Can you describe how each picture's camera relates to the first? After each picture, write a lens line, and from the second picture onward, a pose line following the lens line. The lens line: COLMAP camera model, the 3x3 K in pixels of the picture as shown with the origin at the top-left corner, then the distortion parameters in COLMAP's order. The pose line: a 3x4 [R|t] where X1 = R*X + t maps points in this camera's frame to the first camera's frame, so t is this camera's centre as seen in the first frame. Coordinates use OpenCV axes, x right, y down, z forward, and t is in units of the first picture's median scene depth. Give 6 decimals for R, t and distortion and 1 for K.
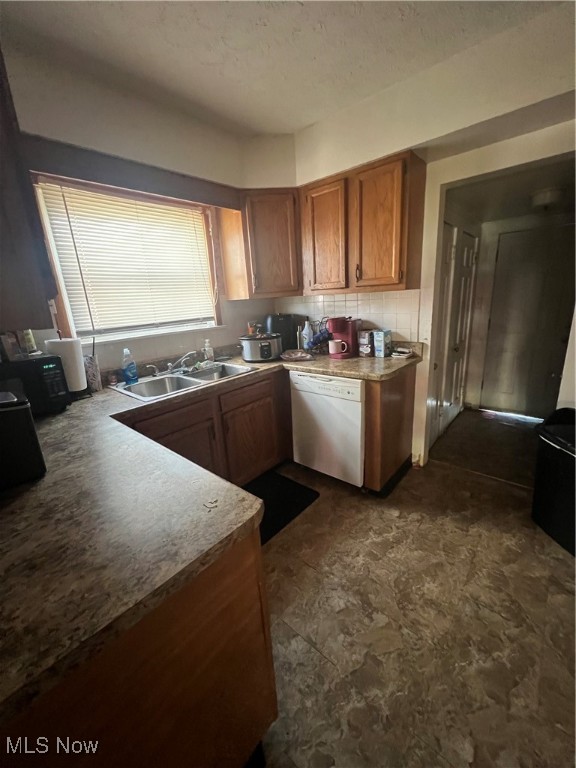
lens RADIAL K [[307.5, 0, 289.0], [0, 307.5, 383.0], [0, 0, 1]] dist [-0.000519, -0.000028]
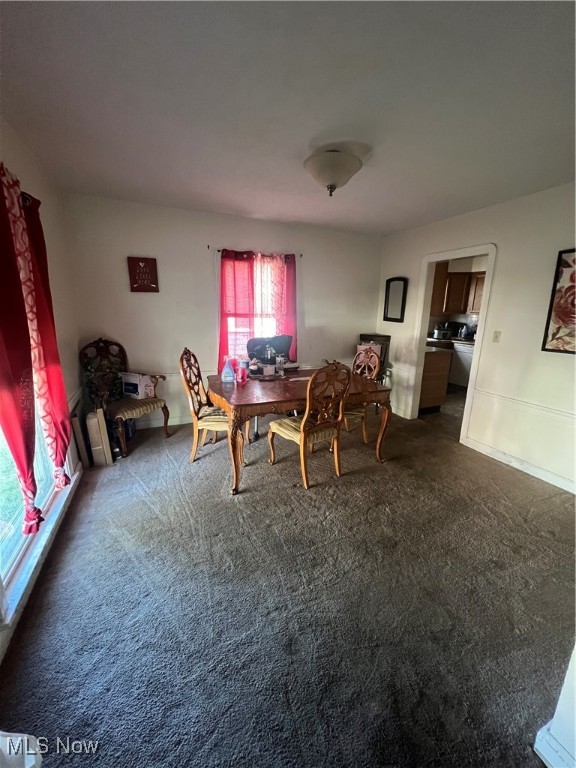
lens RADIAL K [[307.5, 0, 289.1], [0, 307.5, 386.5], [0, 0, 1]] dist [-0.000519, -0.000028]
pose [[0.896181, 0.183796, -0.403831, -0.113497], [-0.189412, 0.981543, 0.026388, 0.448826], [0.401227, 0.052842, 0.914453, -1.659218]]
